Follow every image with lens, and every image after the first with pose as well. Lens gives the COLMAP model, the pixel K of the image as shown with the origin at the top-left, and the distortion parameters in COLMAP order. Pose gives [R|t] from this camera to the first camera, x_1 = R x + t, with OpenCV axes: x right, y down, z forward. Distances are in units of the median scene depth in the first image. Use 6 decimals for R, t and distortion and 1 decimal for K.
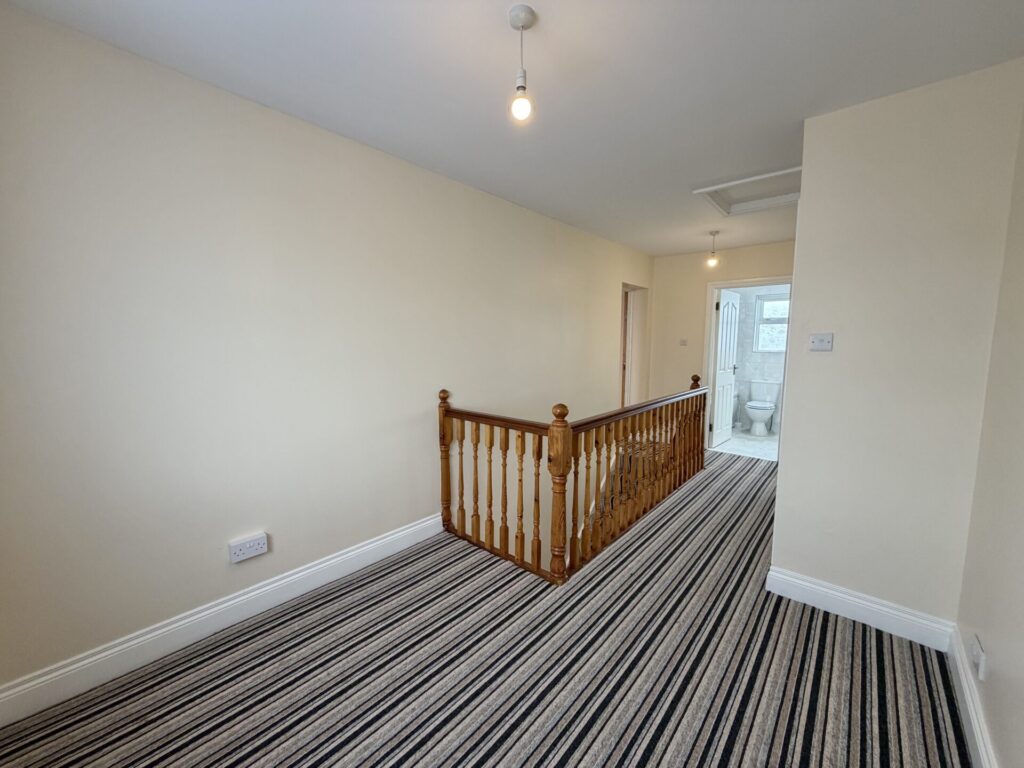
lens RADIAL K [[409.8, 0, 510.3], [0, 409.8, 386.5], [0, 0, 1]] dist [-0.002110, -0.000292]
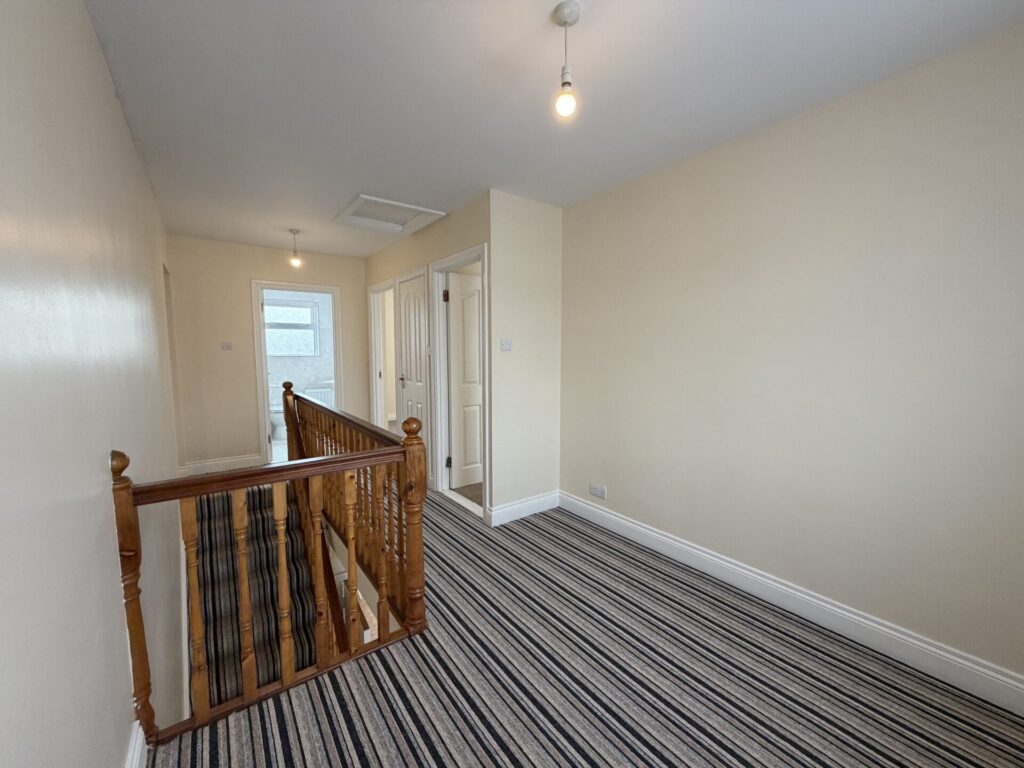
lens RADIAL K [[409.4, 0, 509.4], [0, 409.4, 384.2], [0, 0, 1]] dist [0.001351, -0.000094]
pose [[0.208542, -0.092975, 0.973584, -0.727034], [0.111528, 0.991238, 0.070772, -0.070080], [-0.971634, 0.093823, 0.217084, 0.692213]]
